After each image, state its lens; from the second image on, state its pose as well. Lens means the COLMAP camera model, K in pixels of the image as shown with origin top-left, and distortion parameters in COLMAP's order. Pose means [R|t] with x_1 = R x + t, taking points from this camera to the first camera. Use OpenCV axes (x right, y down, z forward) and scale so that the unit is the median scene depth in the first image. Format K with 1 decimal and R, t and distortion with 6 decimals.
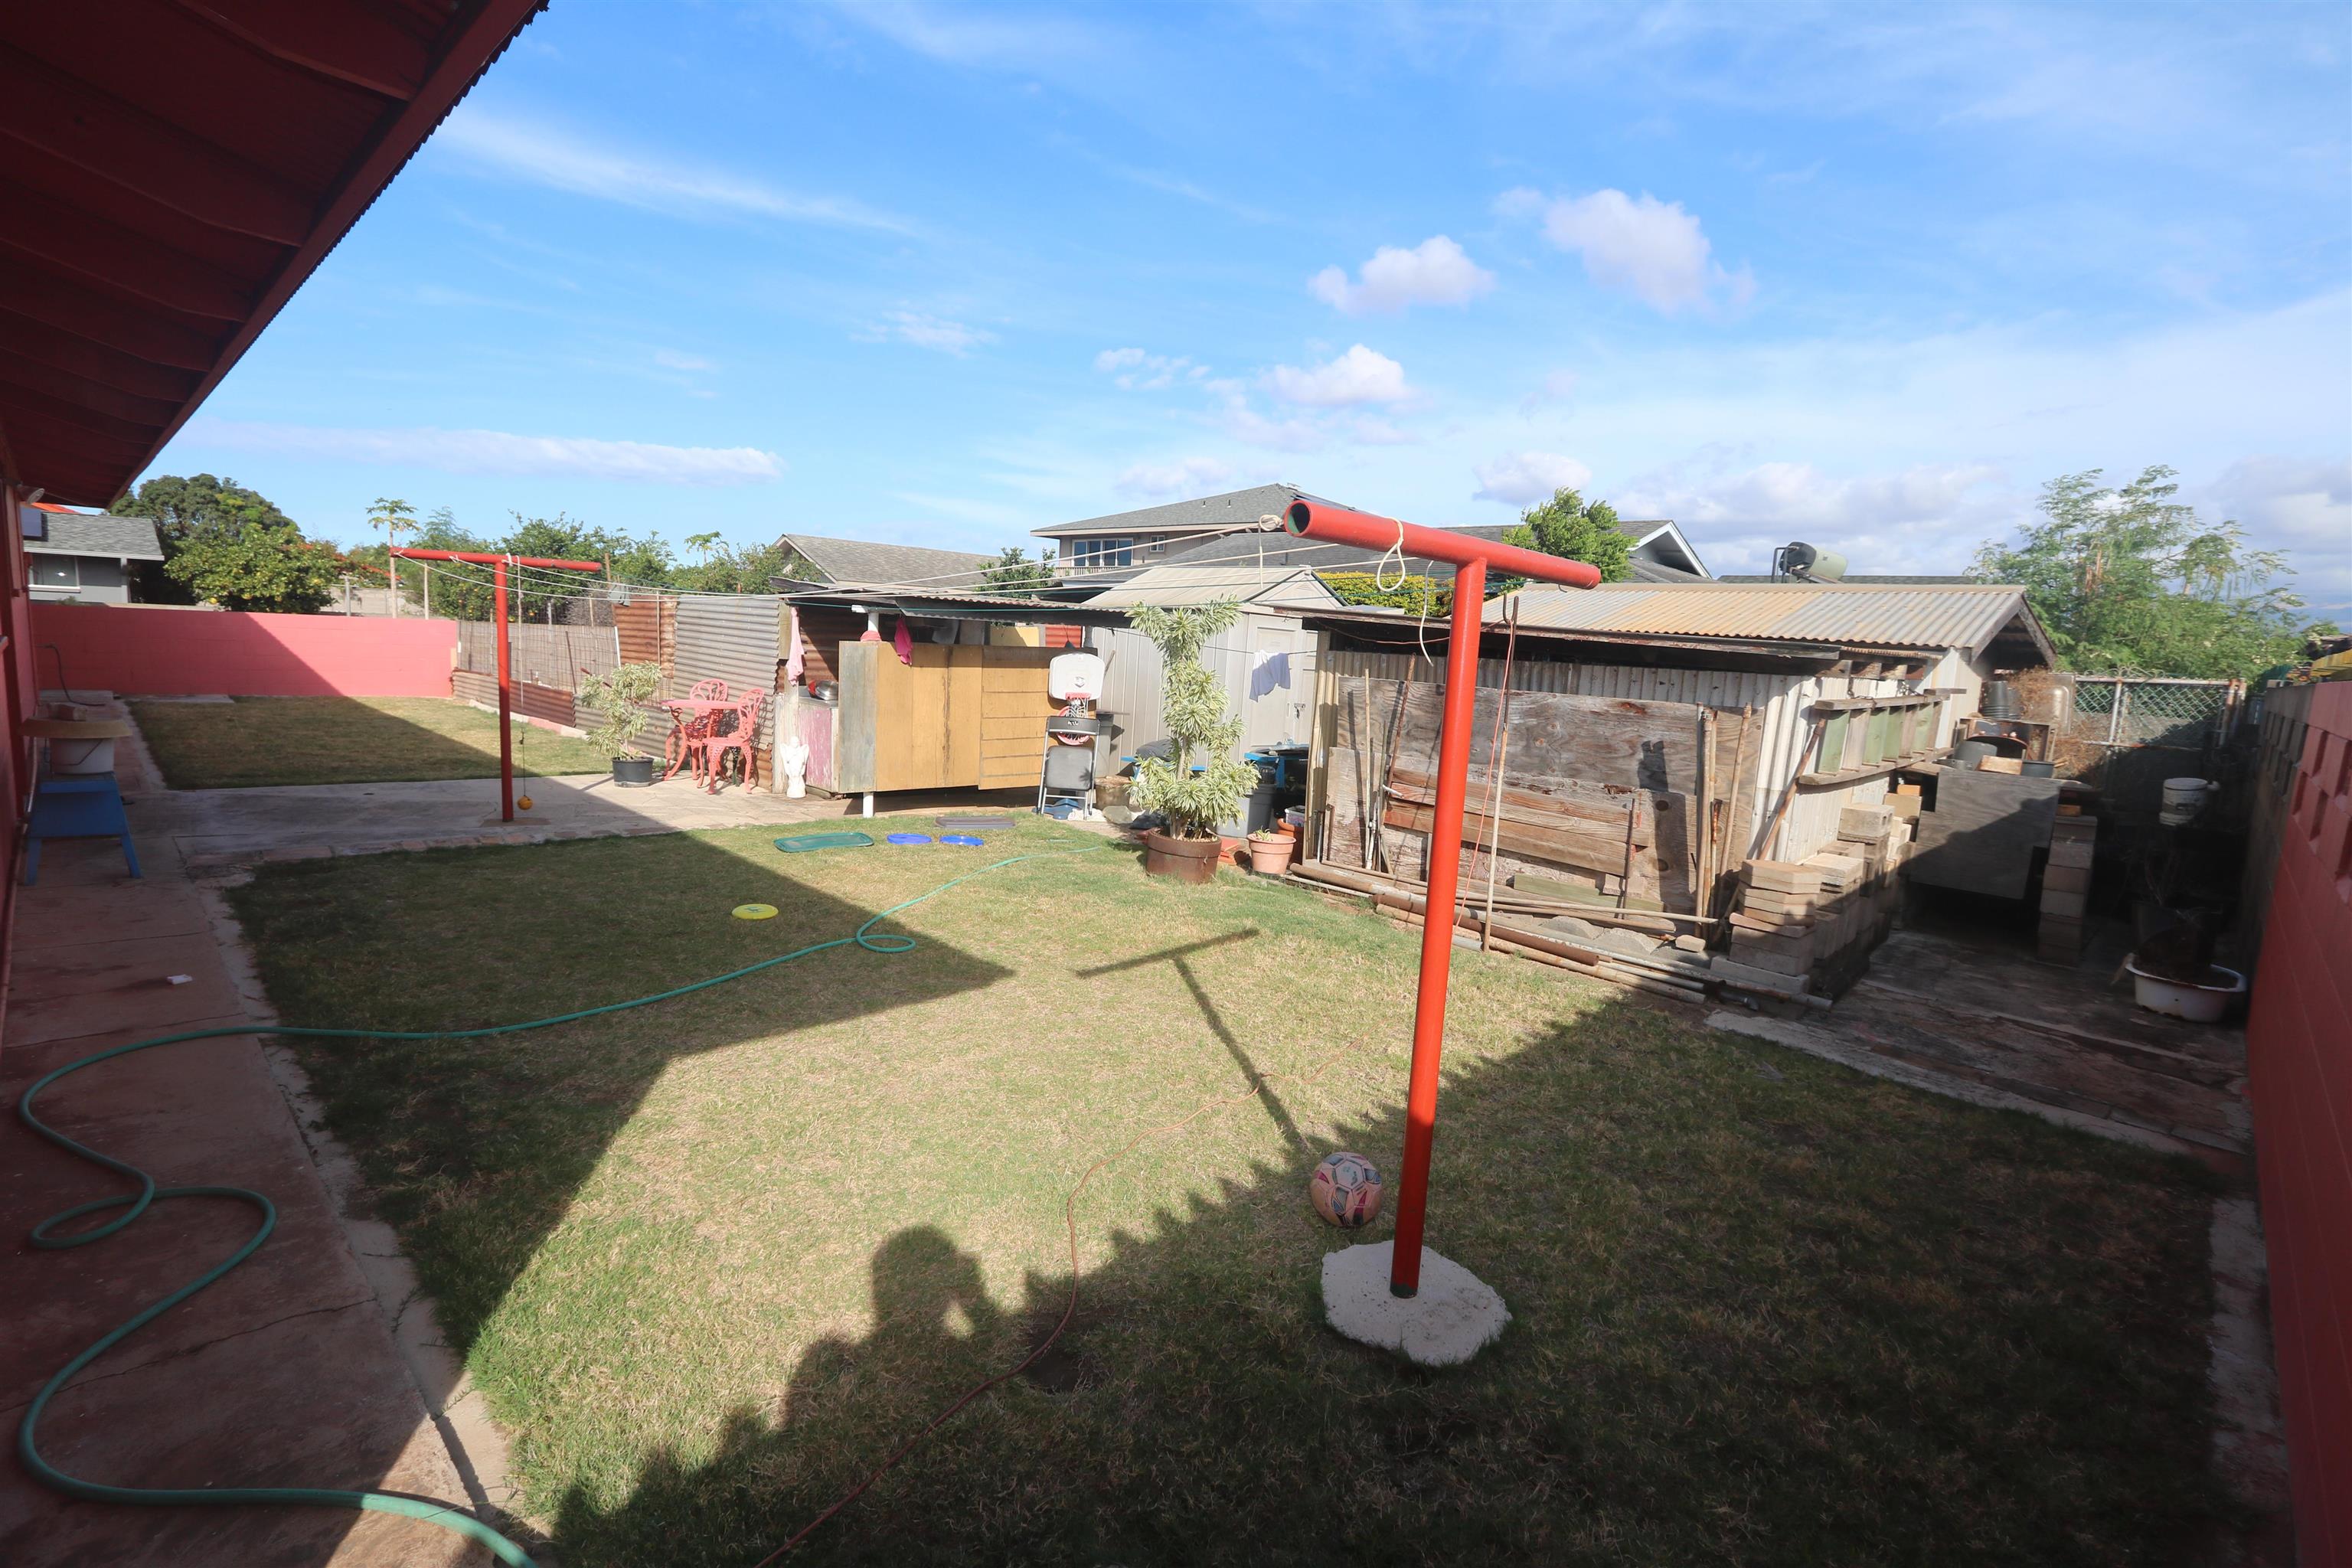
lens RADIAL K [[1088.1, 0, 1176.0], [0, 1088.1, 784.0], [0, 0, 1]] dist [-0.019737, 0.004122]
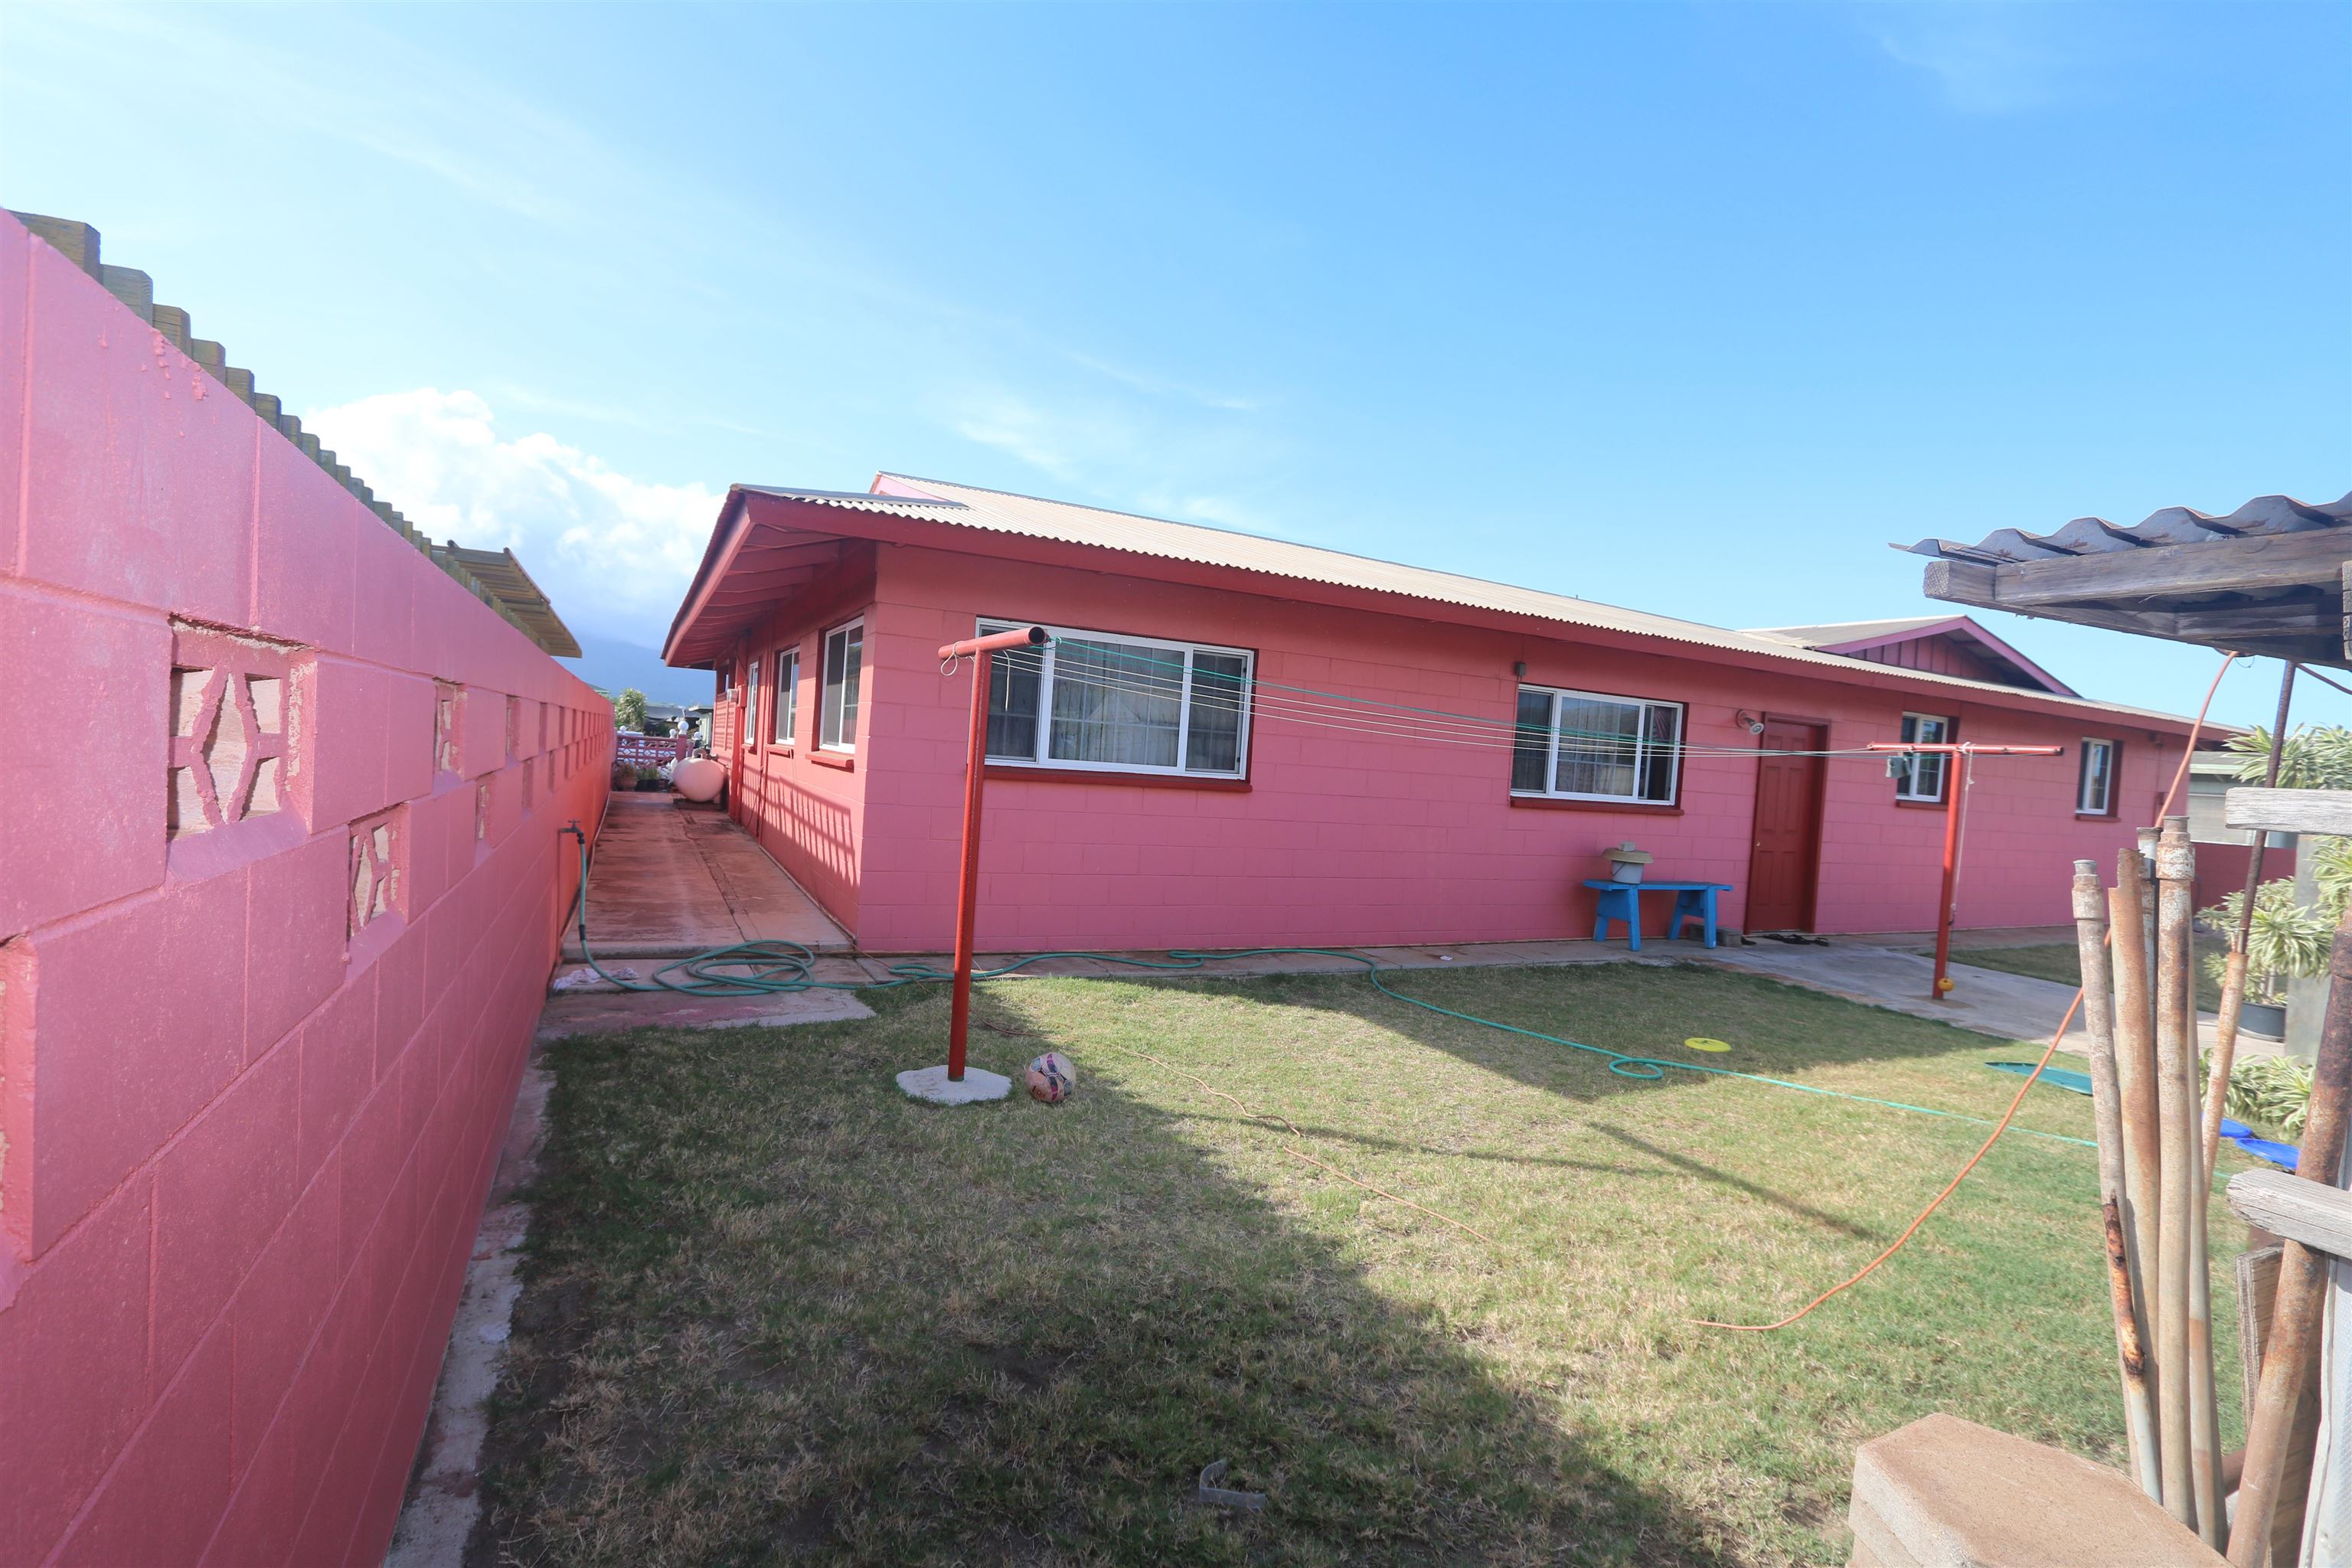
lens RADIAL K [[1088.1, 0, 1176.0], [0, 1088.1, 784.0], [0, 0, 1]] dist [-0.019737, 0.004122]
pose [[-0.323006, -0.052056, -0.944964, 0.867218], [-0.212420, 0.976998, 0.018788, -0.042301], [0.922250, 0.206798, -0.326634, 0.894231]]
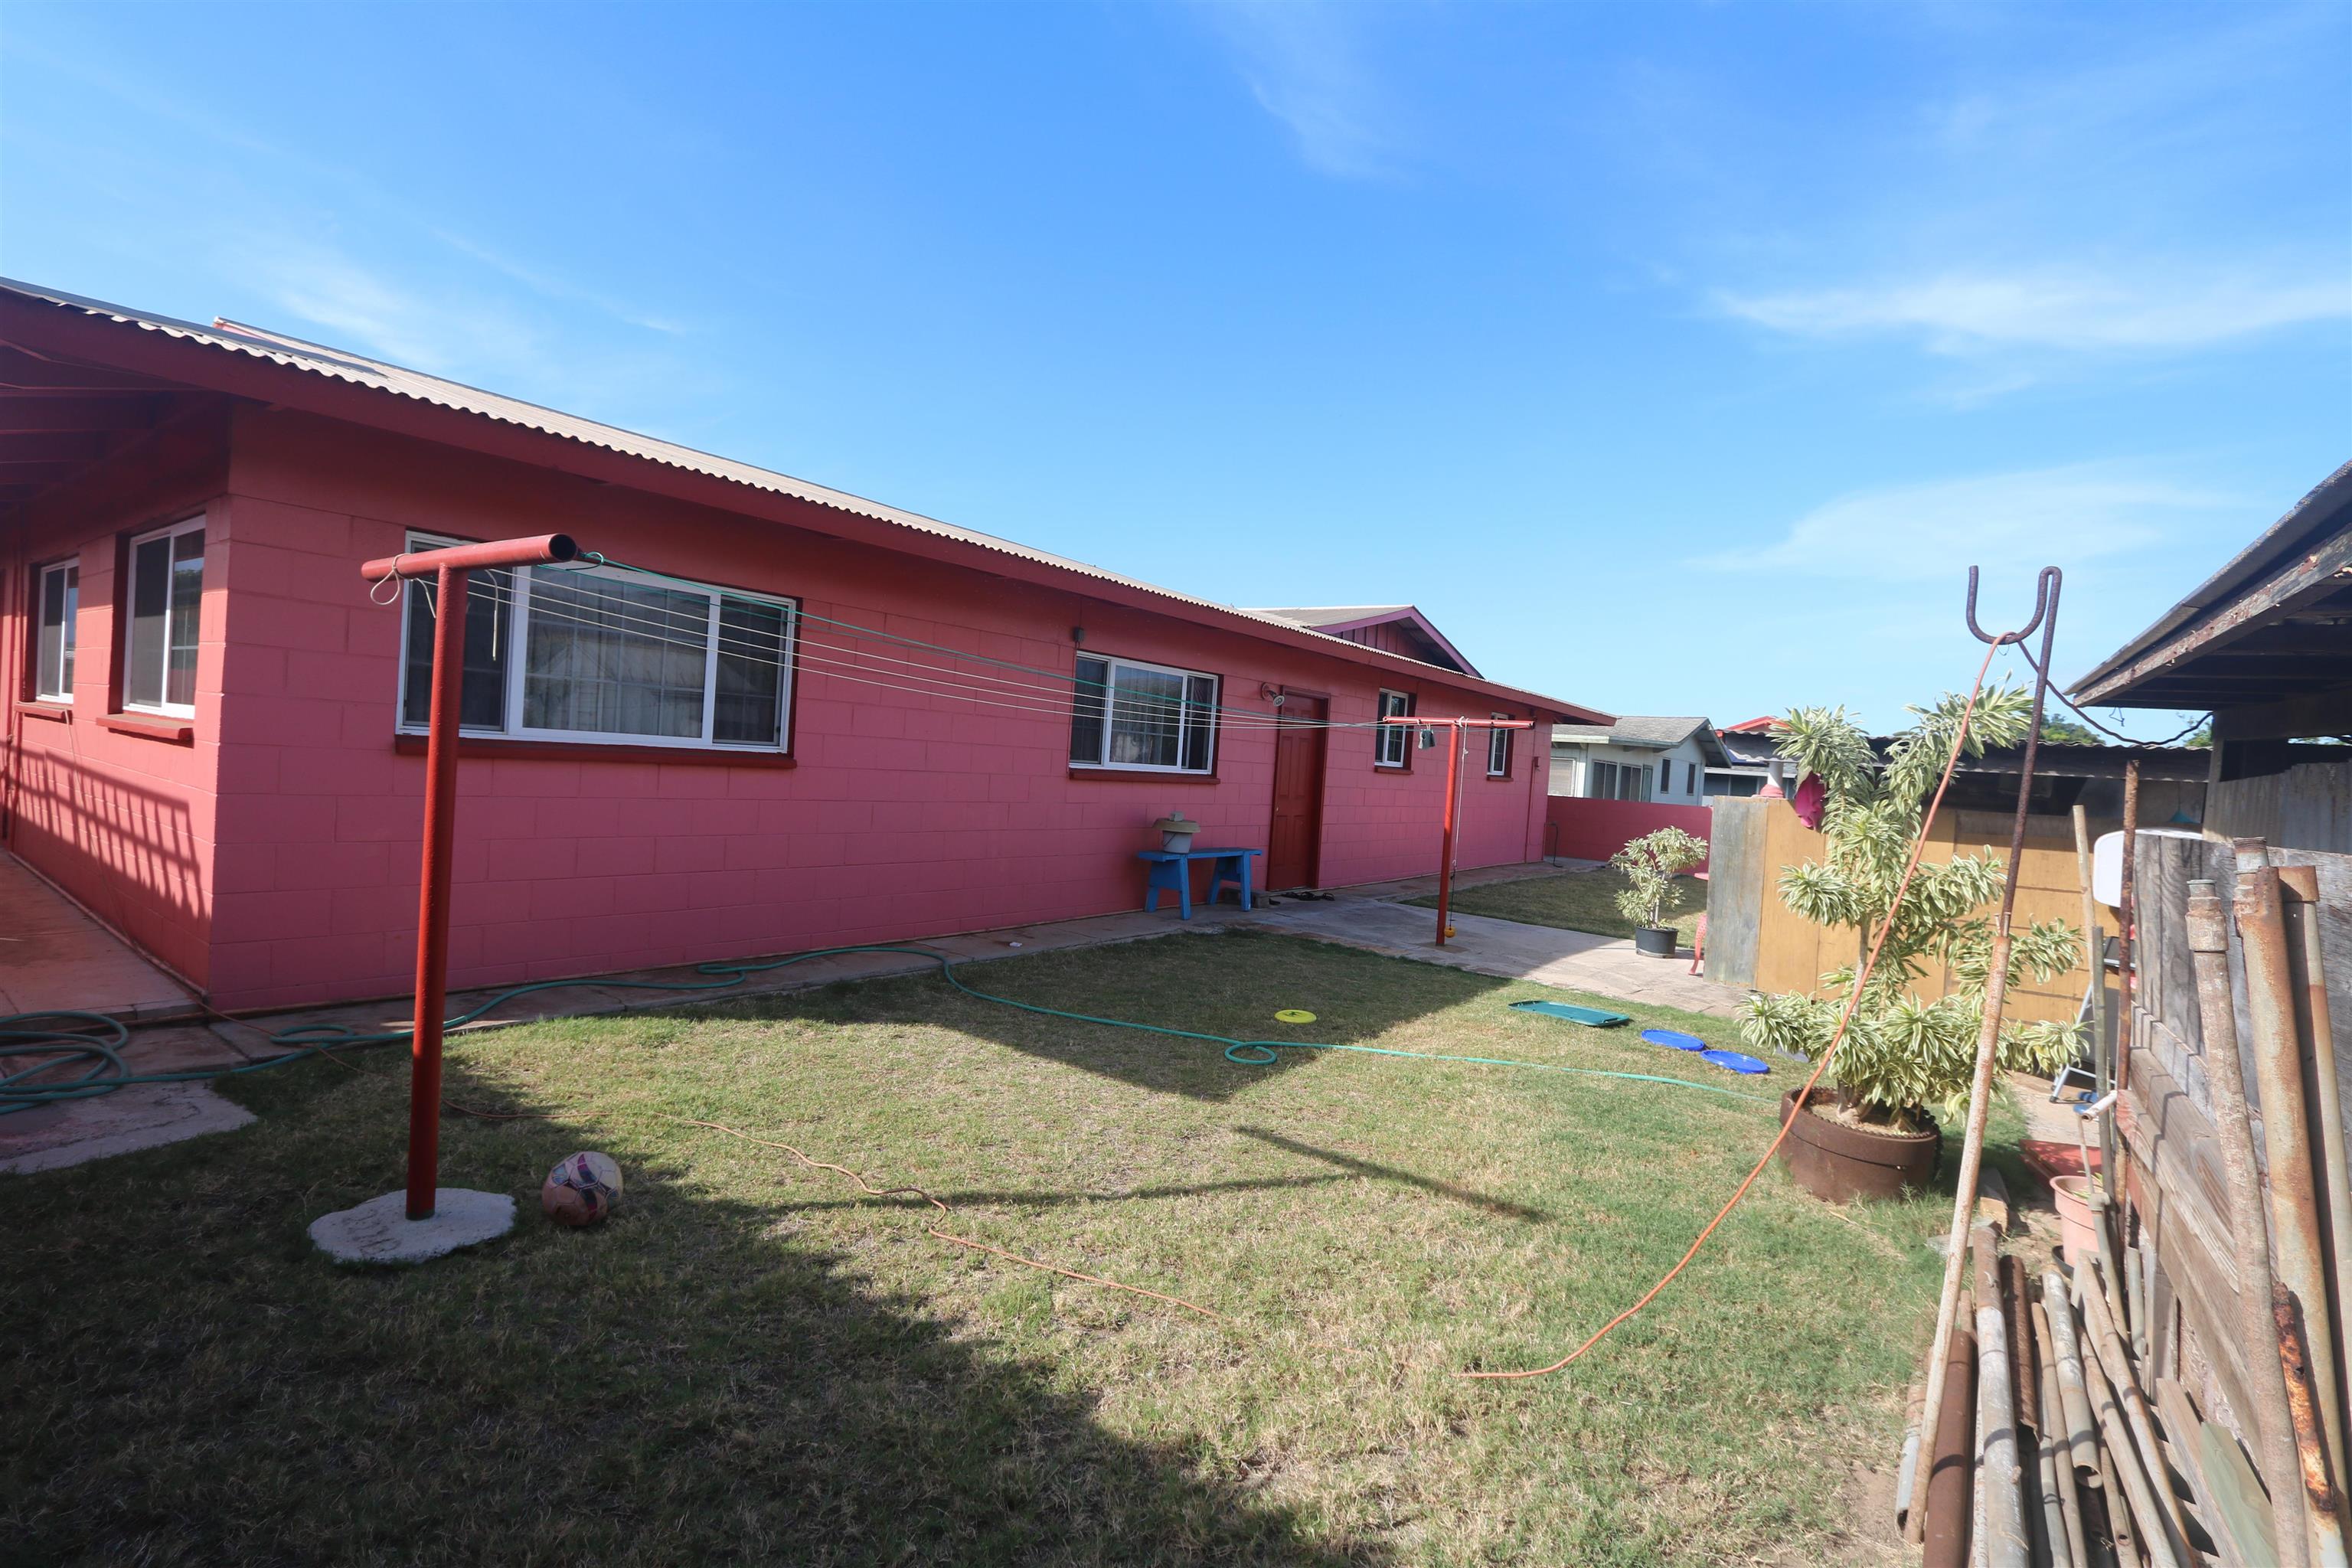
lens RADIAL K [[1088.1, 0, 1176.0], [0, 1088.1, 784.0], [0, 0, 1]] dist [-0.019737, 0.004122]
pose [[0.132884, -0.020720, -0.990915, 0.719405], [-0.194742, 0.979747, -0.046602, -0.033939], [0.971811, 0.199165, 0.126158, 0.772368]]
